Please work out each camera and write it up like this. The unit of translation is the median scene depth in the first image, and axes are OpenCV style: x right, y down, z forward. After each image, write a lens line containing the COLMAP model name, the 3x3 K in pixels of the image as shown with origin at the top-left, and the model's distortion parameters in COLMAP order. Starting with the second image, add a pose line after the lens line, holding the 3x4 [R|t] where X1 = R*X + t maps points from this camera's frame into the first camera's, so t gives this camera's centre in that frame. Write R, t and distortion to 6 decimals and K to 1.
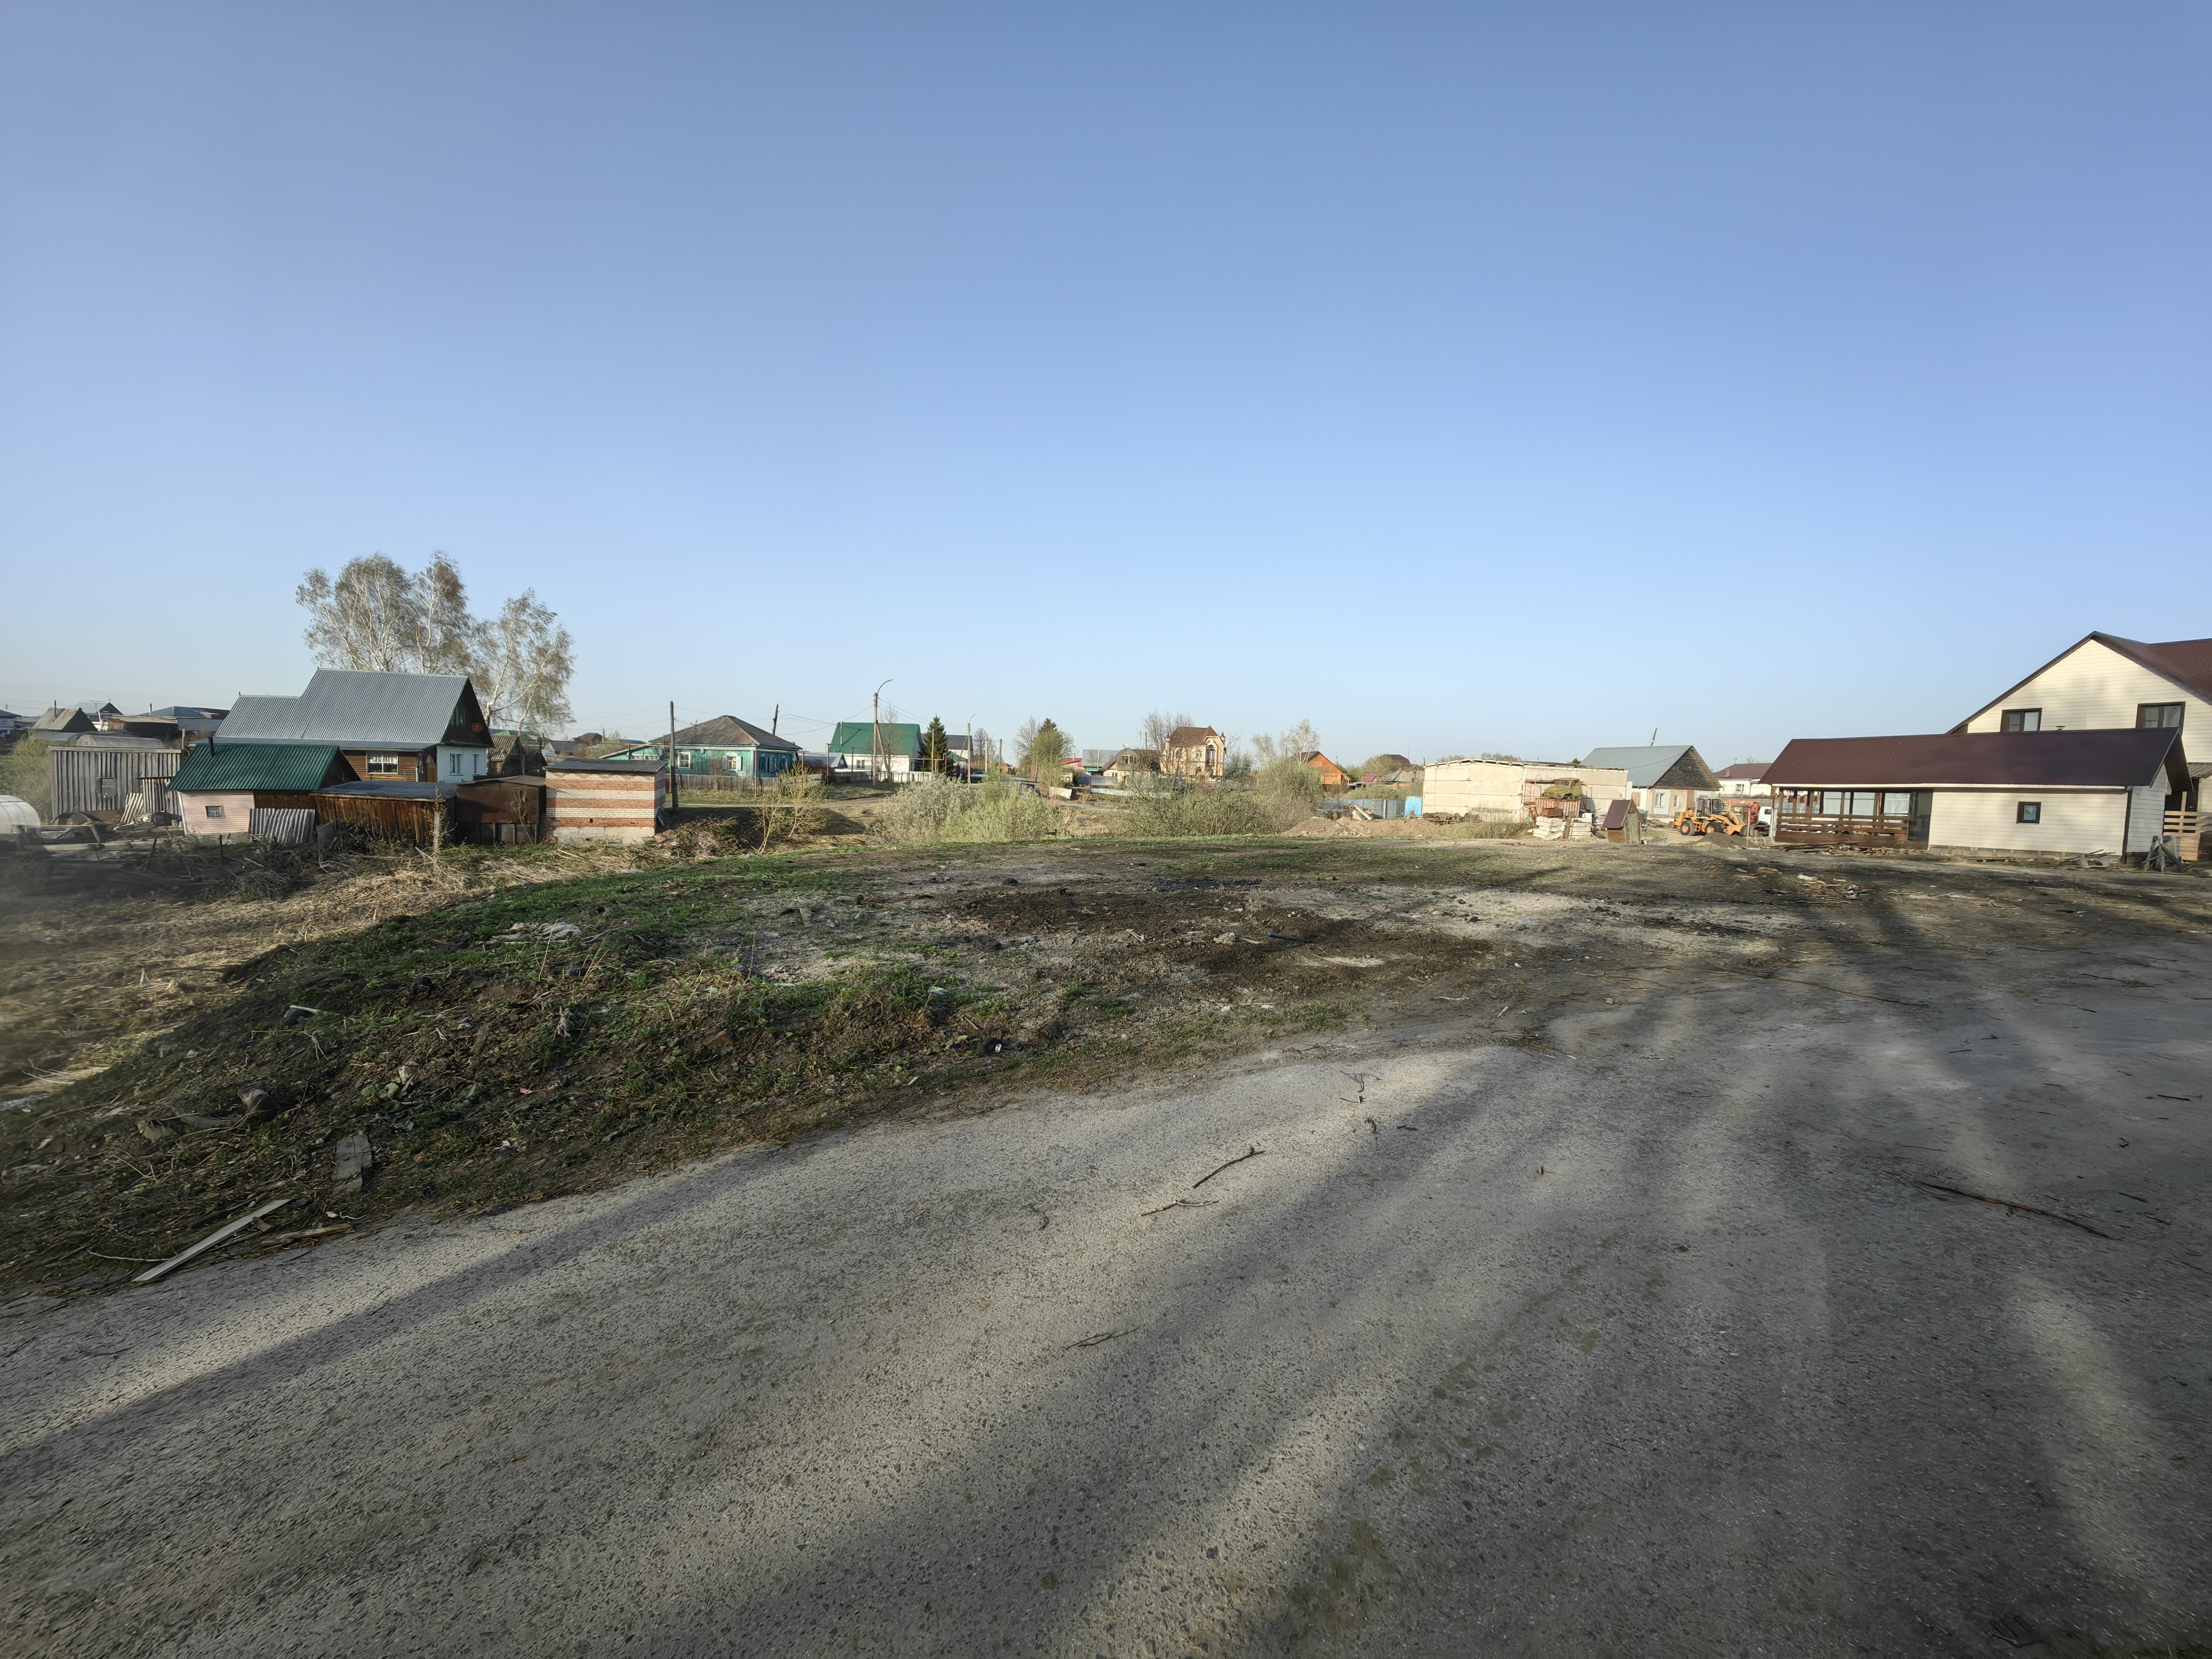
lens RADIAL K [[855.5, 0, 1116.0], [0, 855.5, 812.6], [0, 0, 1]] dist [0.011967, -0.007733]
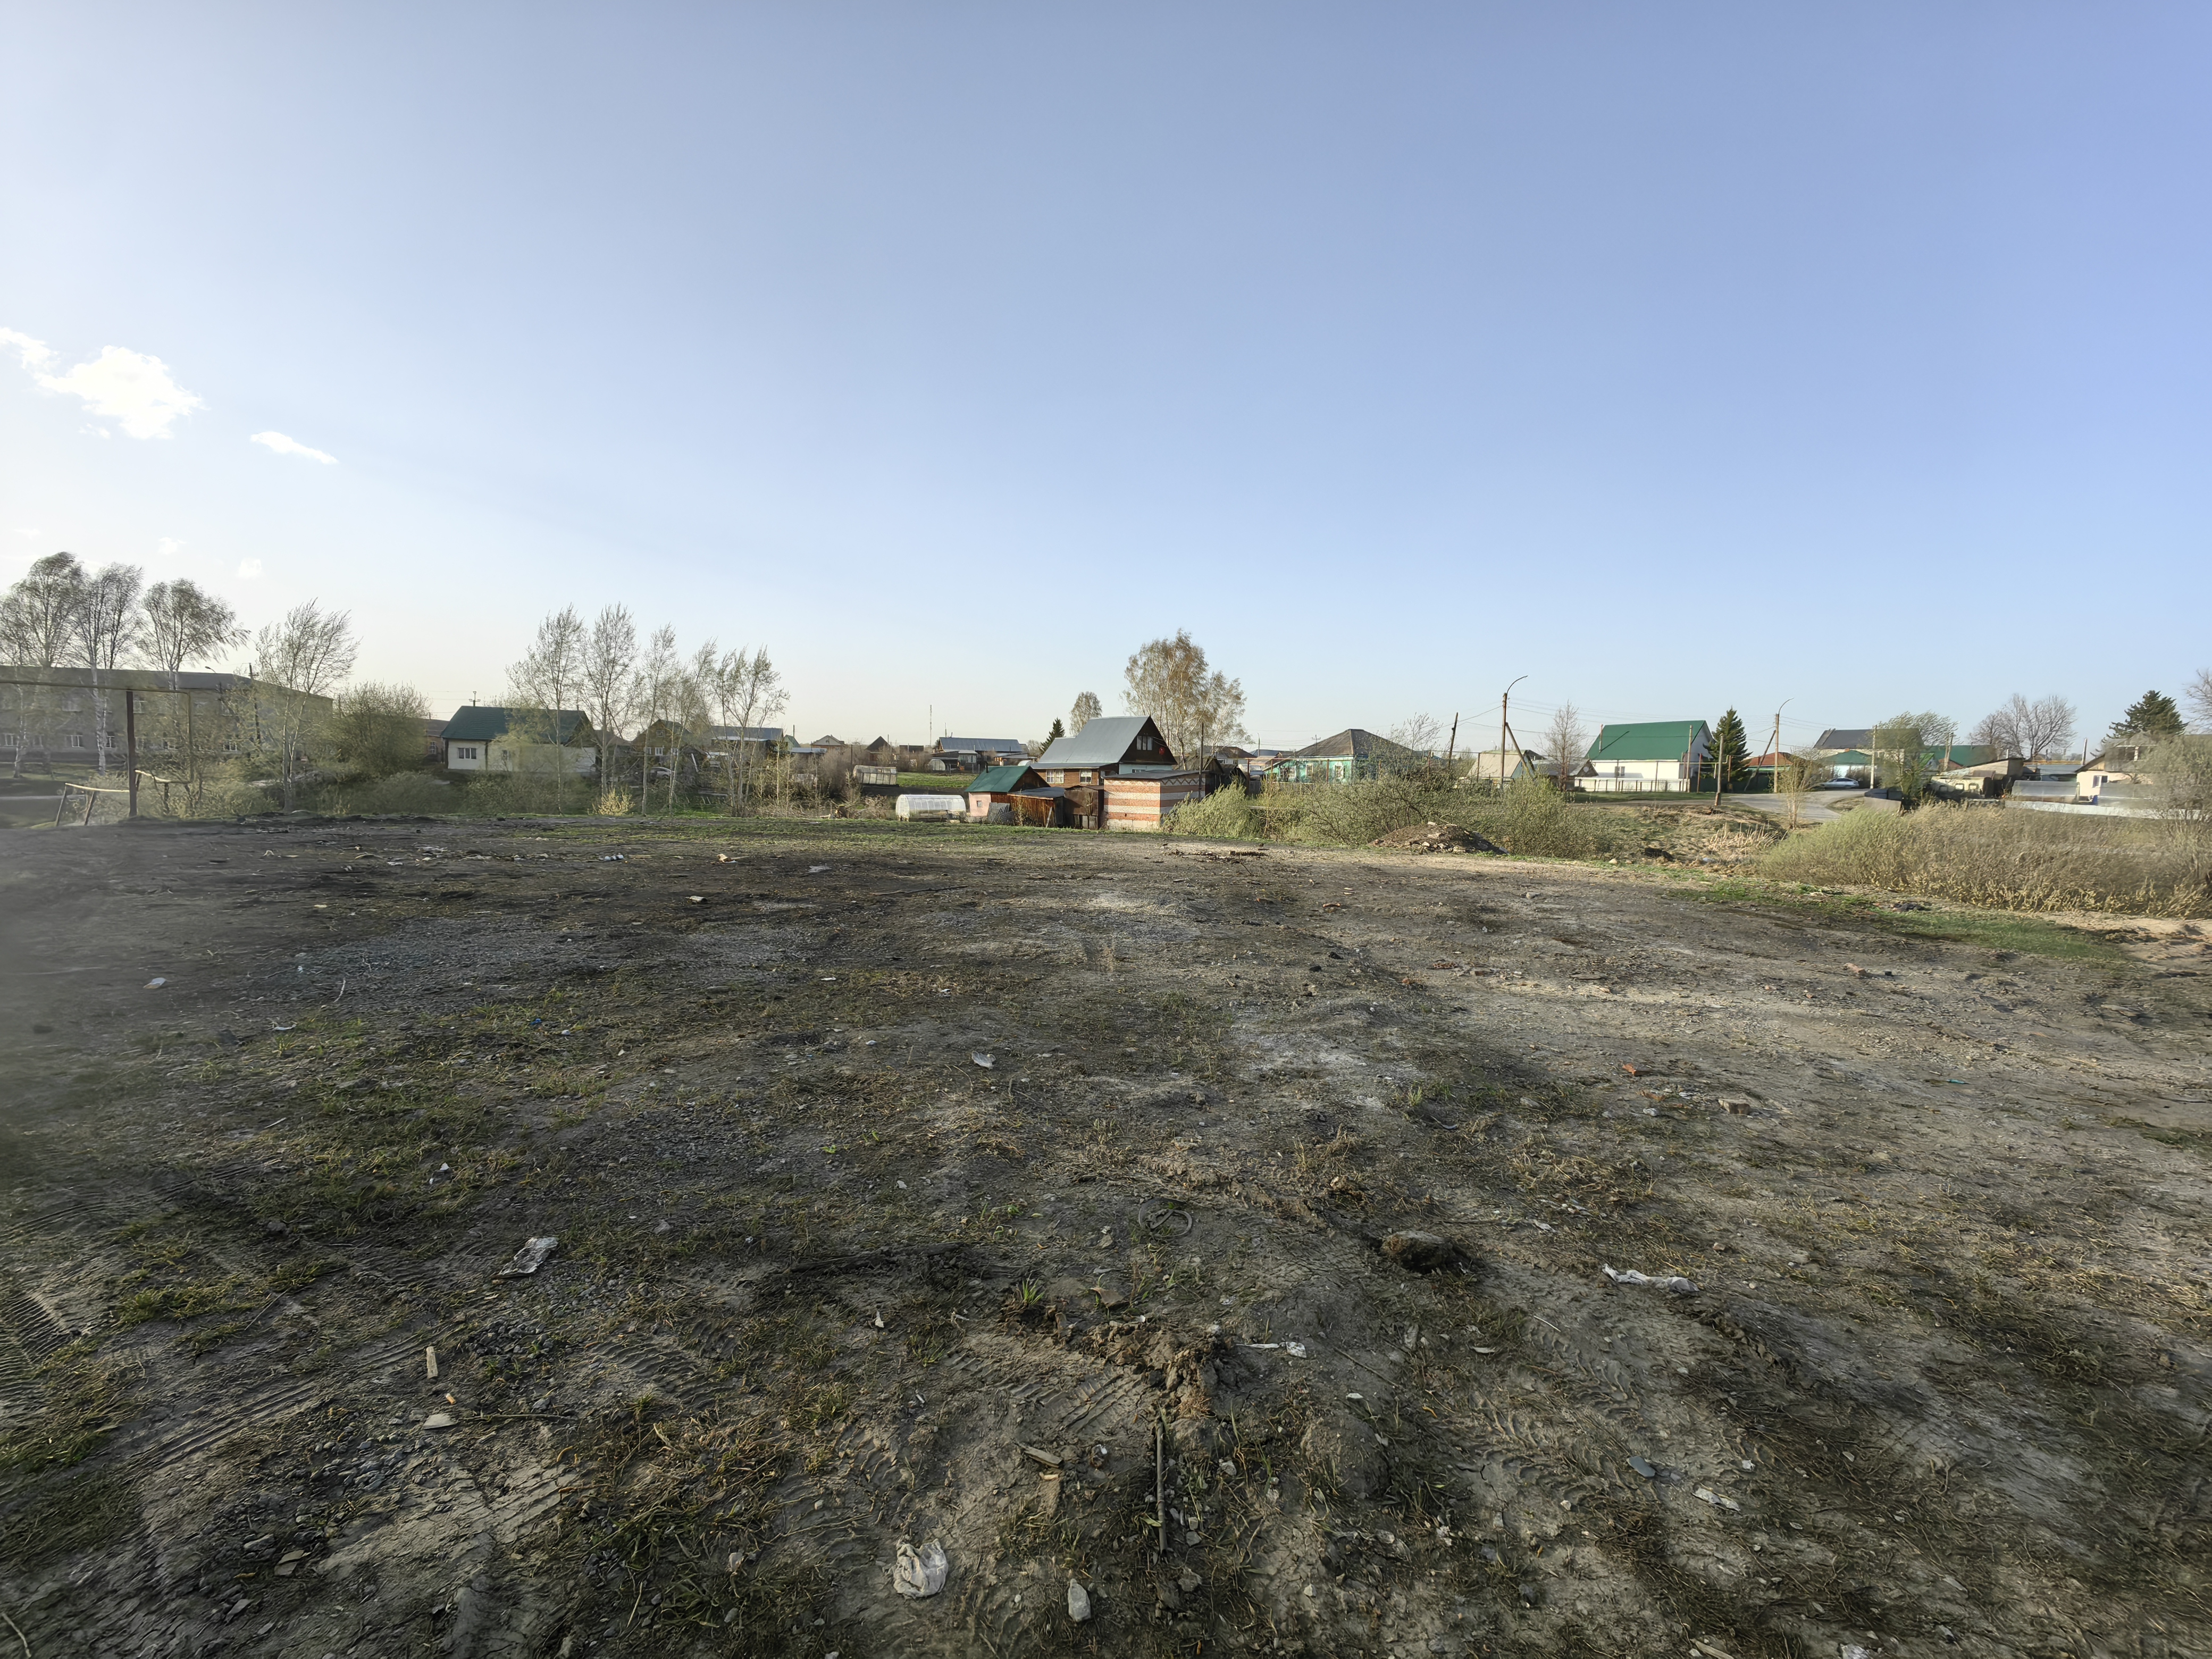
lens RADIAL K [[855.5, 0, 1116.0], [0, 855.5, 812.6], [0, 0, 1]] dist [0.011967, -0.007733]
pose [[0.479105, 0.019830, -0.877534, 0.575505], [-0.034639, 0.999393, 0.003671, 0.001022], [0.877074, 0.028638, 0.479501, 0.324206]]
